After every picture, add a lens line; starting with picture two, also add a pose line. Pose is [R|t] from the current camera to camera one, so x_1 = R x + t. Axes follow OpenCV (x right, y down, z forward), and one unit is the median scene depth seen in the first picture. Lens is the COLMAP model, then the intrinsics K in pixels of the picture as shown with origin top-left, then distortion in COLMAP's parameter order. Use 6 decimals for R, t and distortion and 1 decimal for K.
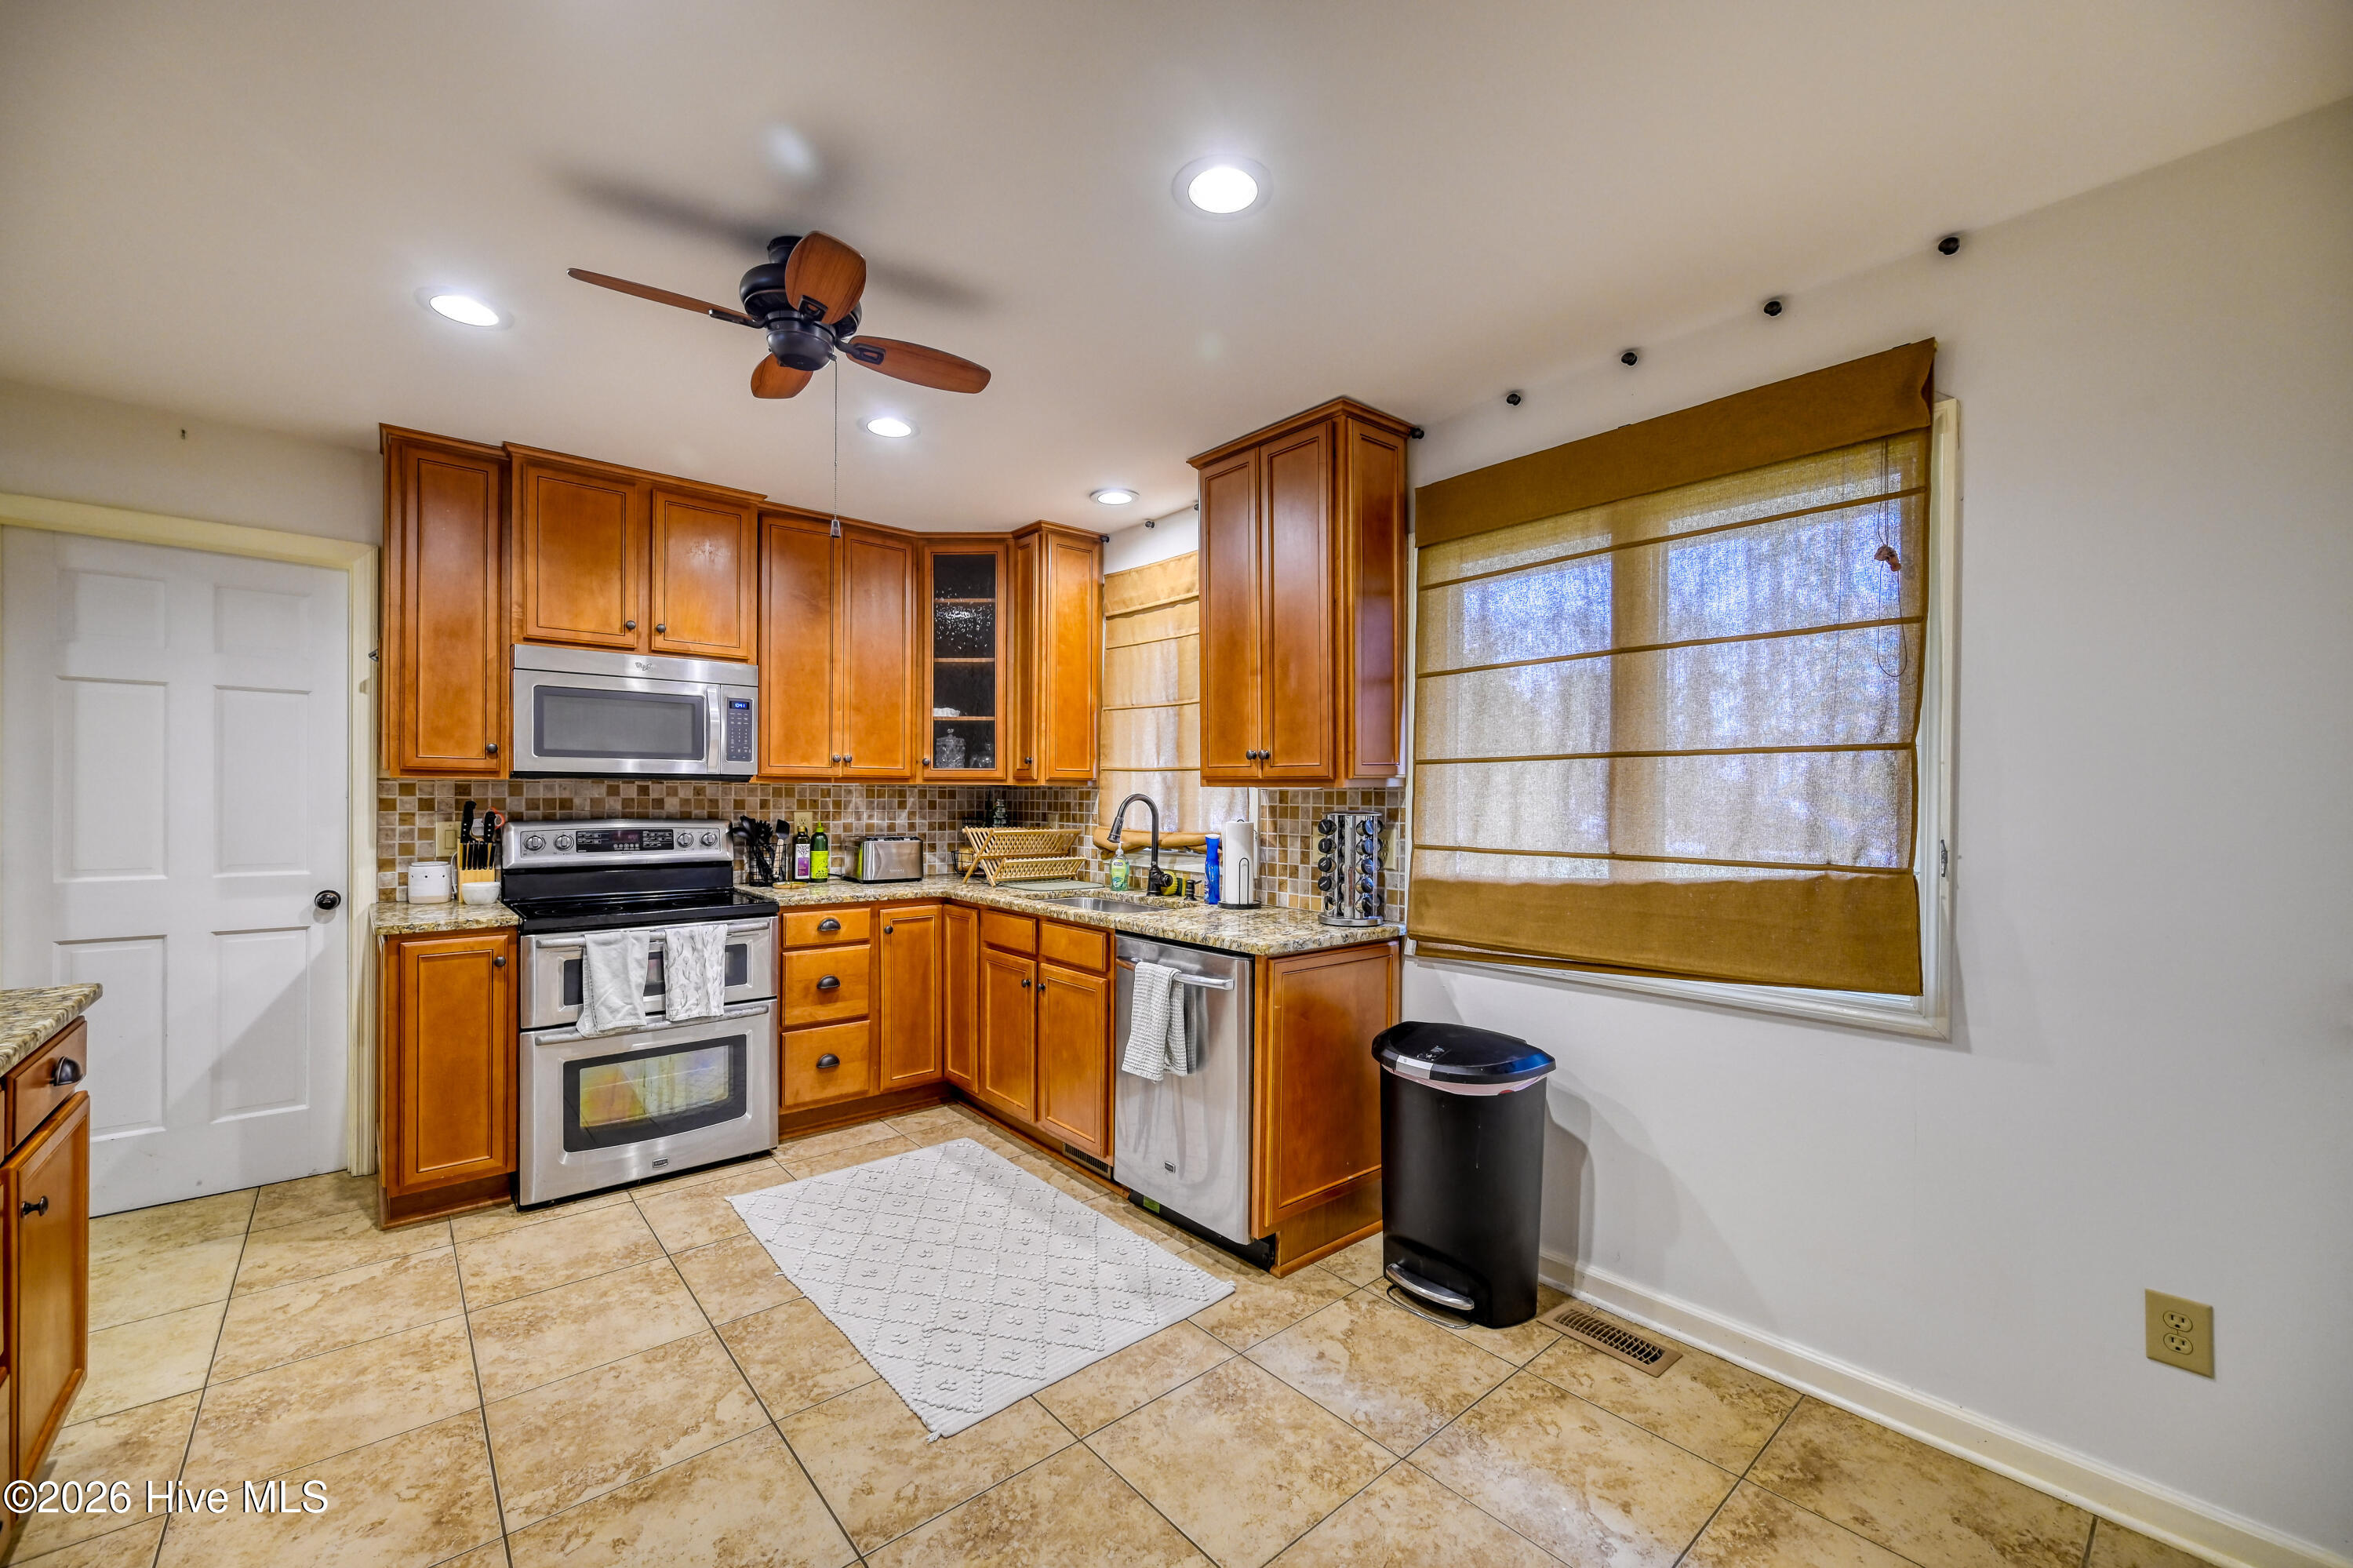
lens RADIAL K [[928.6, 0, 1176.5], [0, 928.6, 784.0], [0, 0, 1]] dist [0.000416, 0.000203]
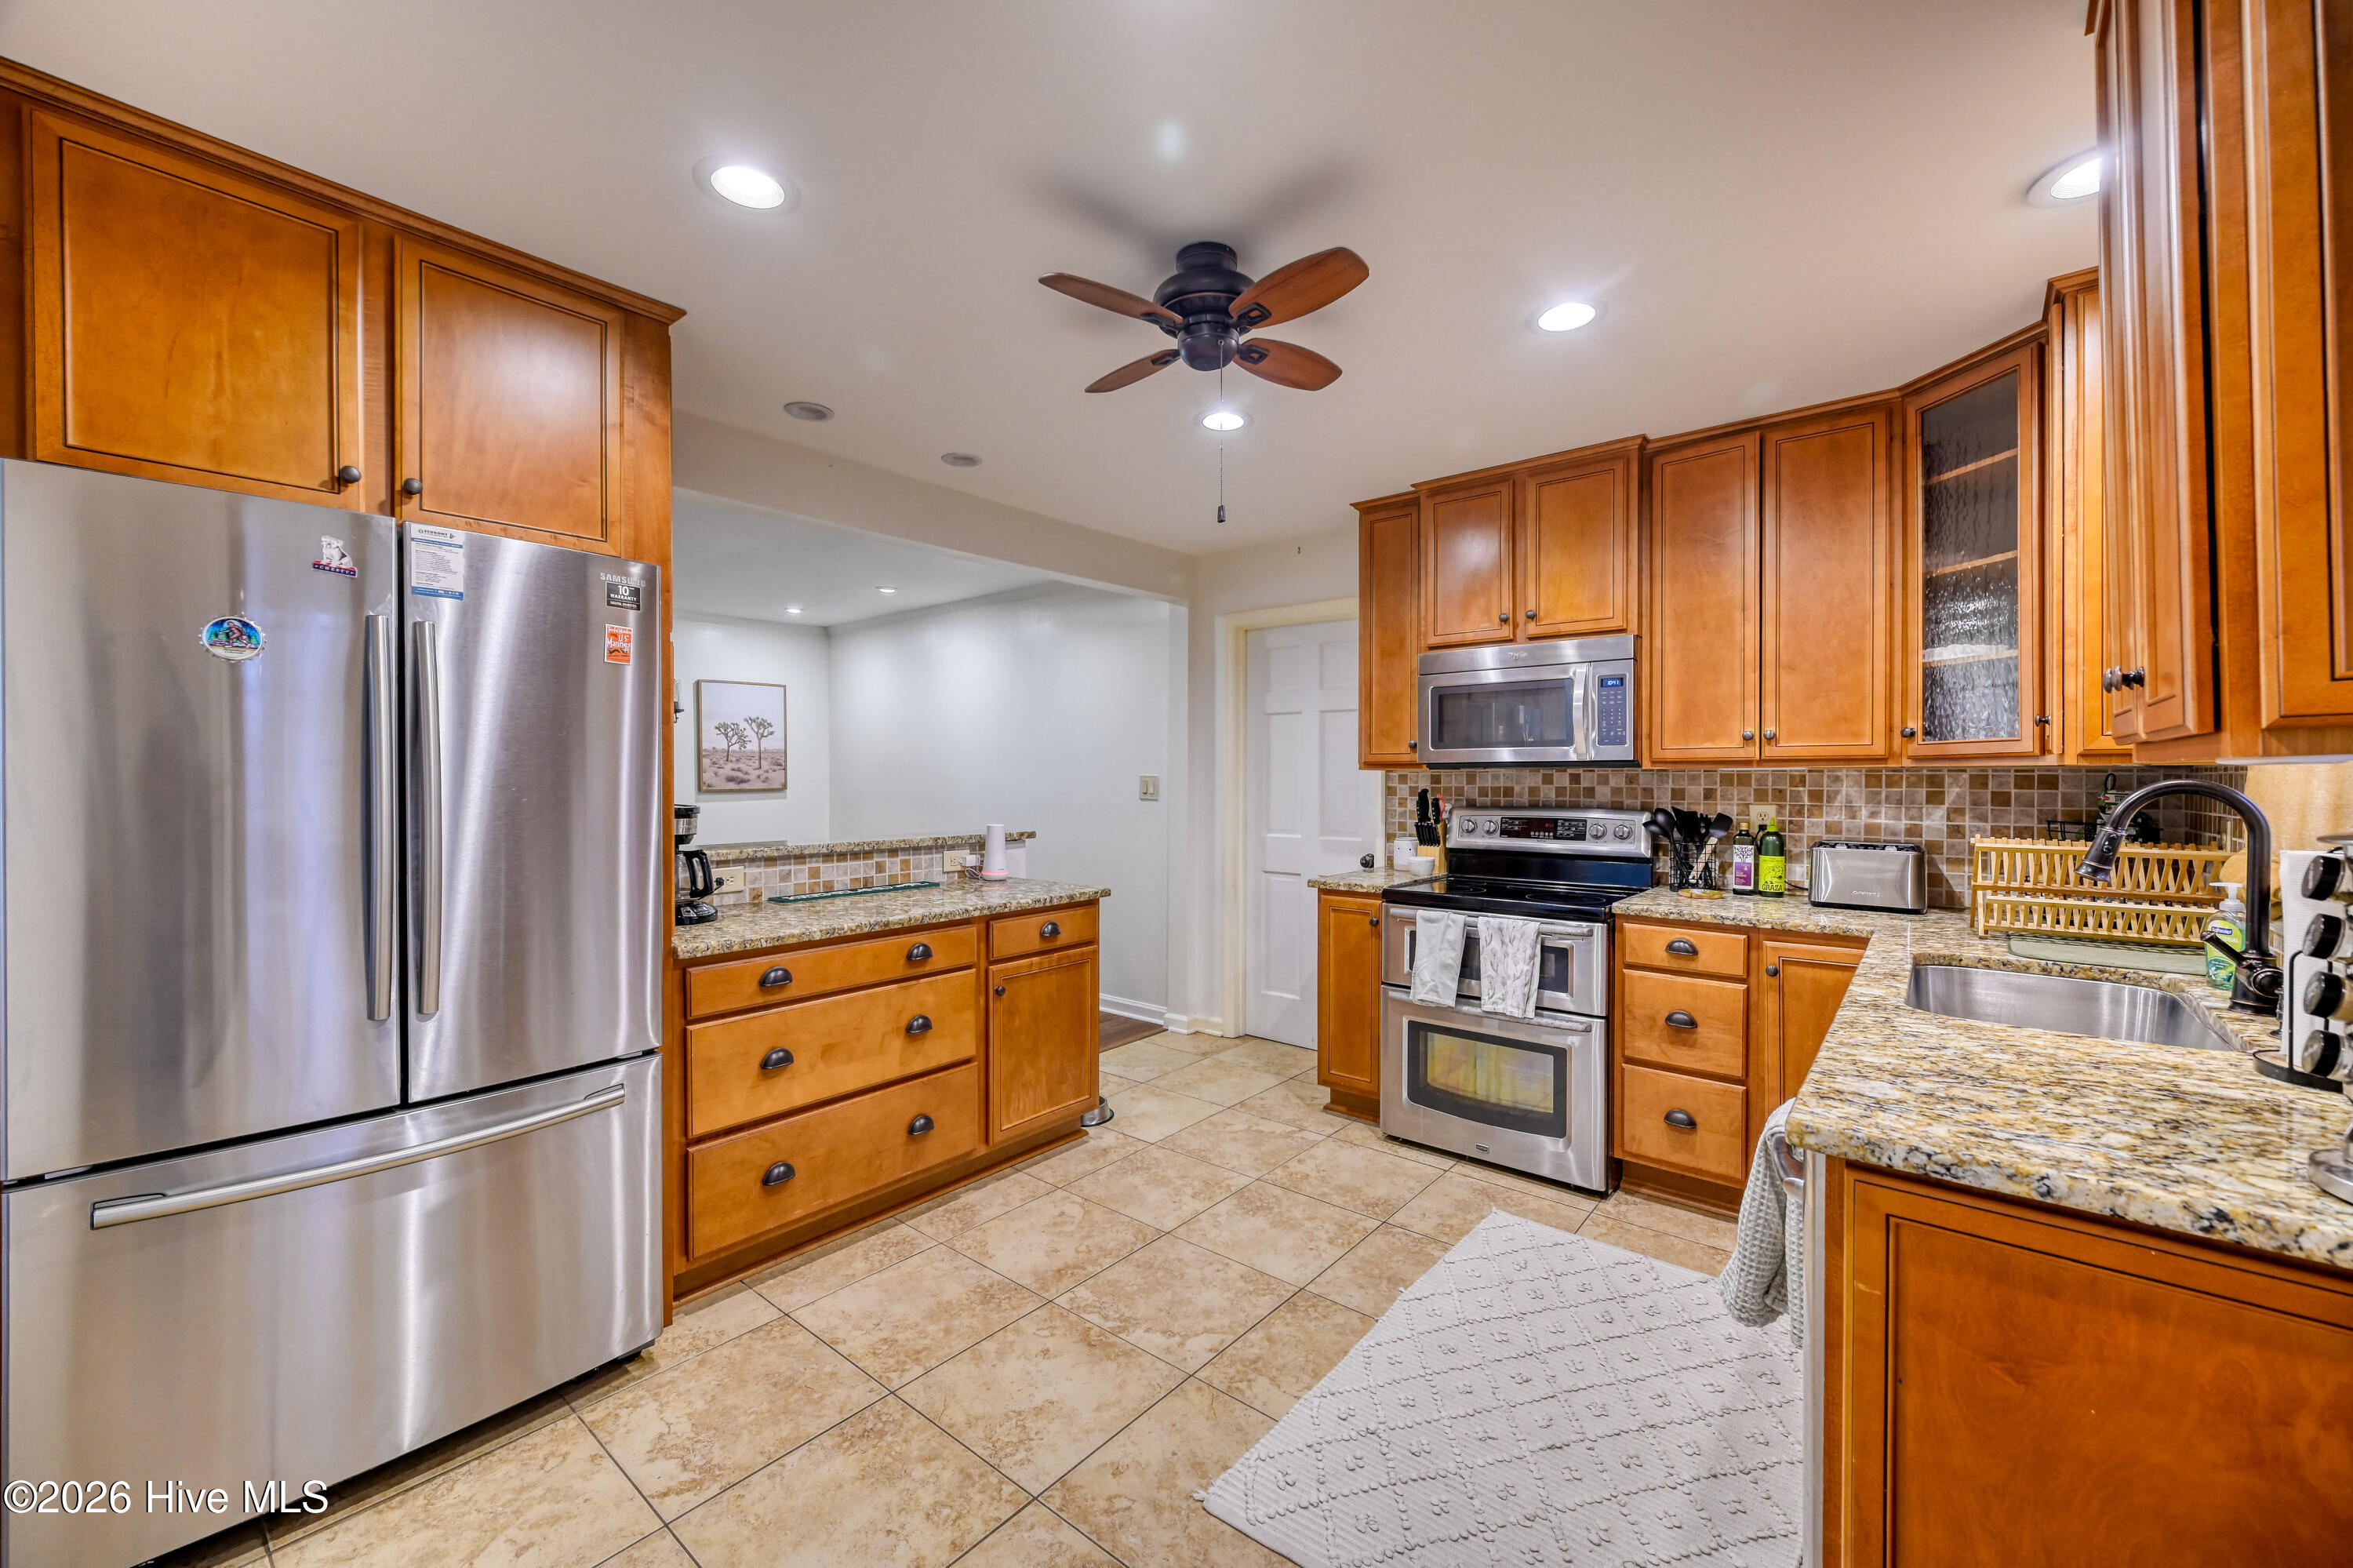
lens RADIAL K [[927.4, 0, 1181.3], [0, 927.4, 770.0], [0, 0, 1]] dist [-0.002301, 0.000780]
pose [[0.164570, -0.016094, -0.986234, 0.357493], [0.011875, 0.999827, -0.014334, 0.007409], [0.986294, -0.009352, 0.164733, 0.475917]]
